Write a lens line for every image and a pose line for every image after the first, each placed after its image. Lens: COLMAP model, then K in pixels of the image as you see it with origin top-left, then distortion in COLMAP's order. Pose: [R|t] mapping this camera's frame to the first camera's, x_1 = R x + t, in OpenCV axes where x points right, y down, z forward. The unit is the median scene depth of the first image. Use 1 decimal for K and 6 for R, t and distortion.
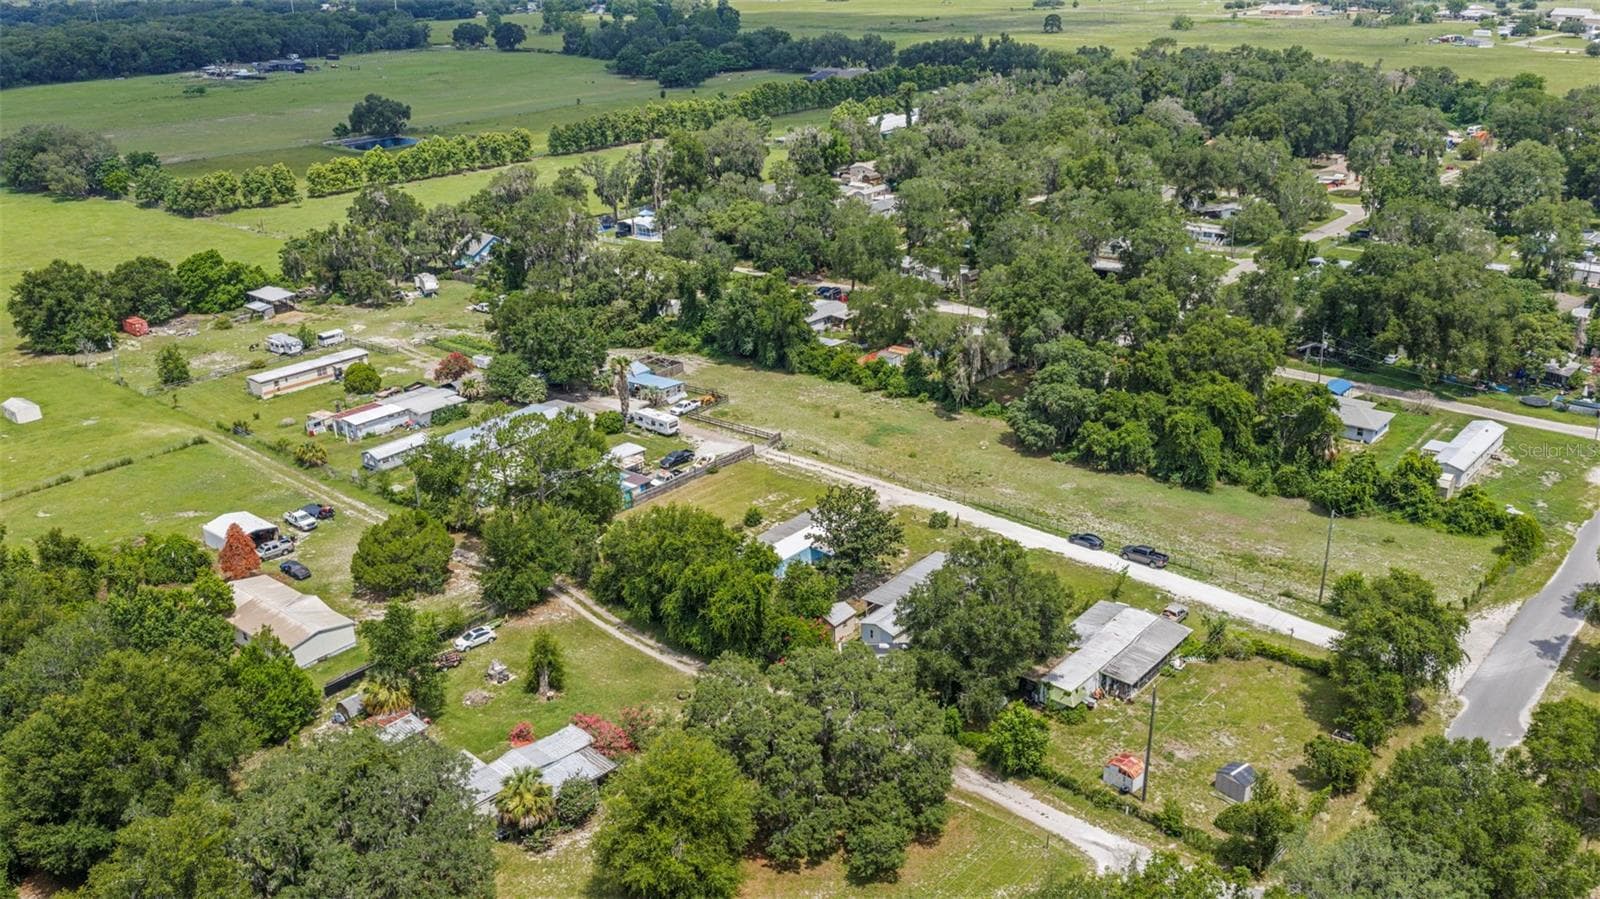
lens RADIAL K [[1302.5, 0, 802.6], [0, 1302.5, 456.4], [0, 0, 1]] dist [0.031508, -0.055859]
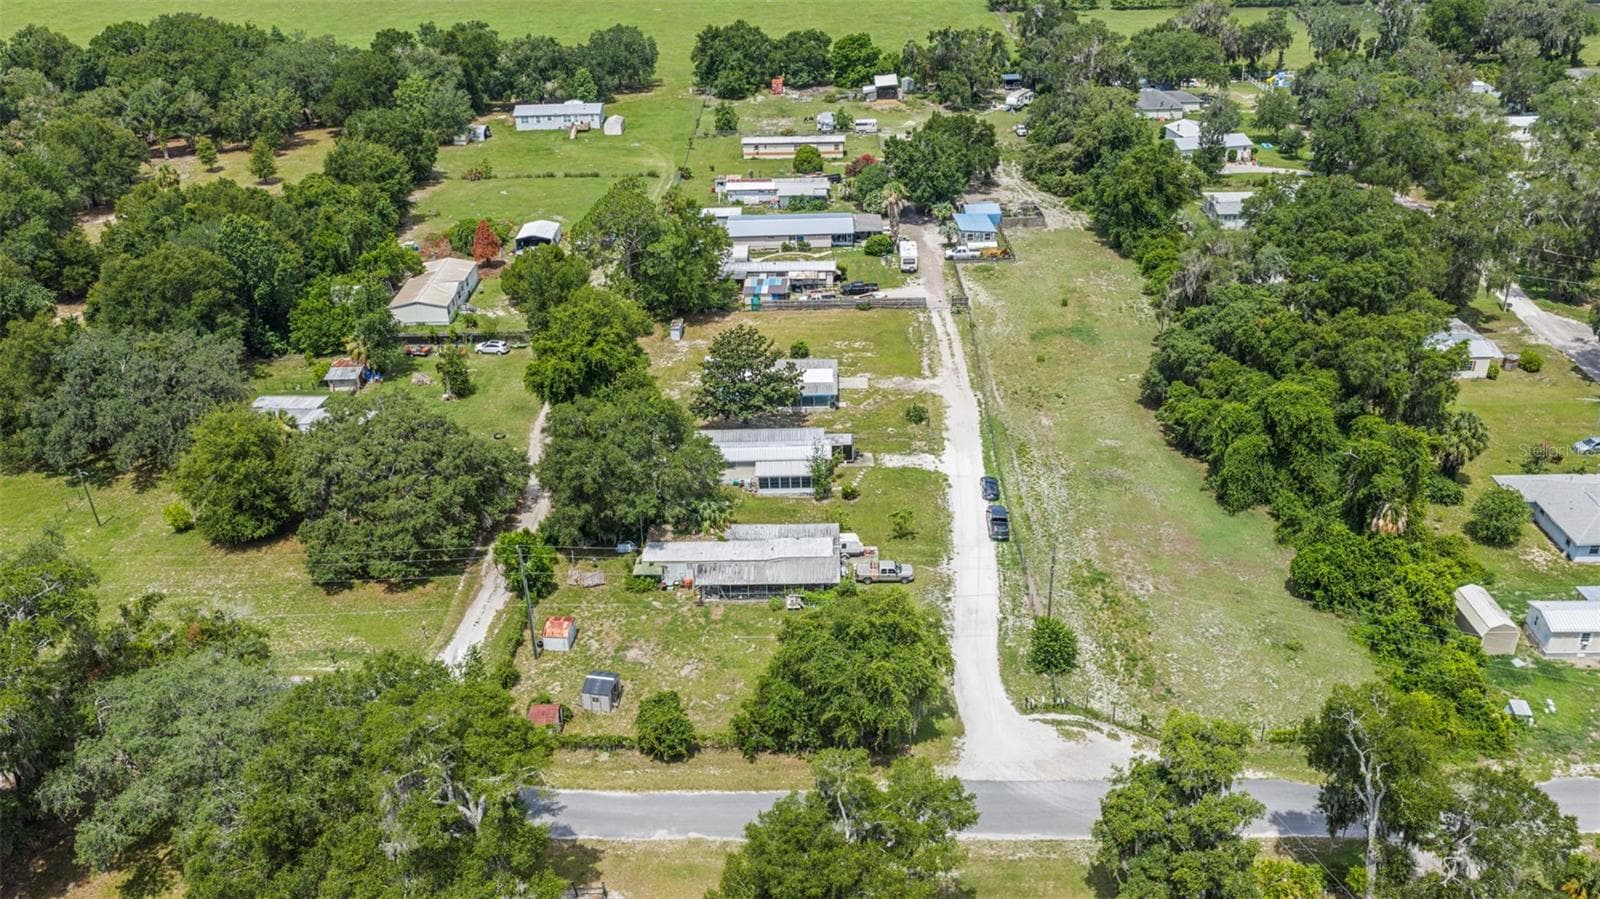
lens RADIAL K [[1302.5, 0, 802.6], [0, 1302.5, 456.4], [0, 0, 1]] dist [0.031508, -0.055859]
pose [[0.638224, 0.369600, -0.675327, 0.603504], [-0.276848, 0.928721, 0.246643, -0.113361], [0.718349, 0.029550, 0.695055, 0.242922]]
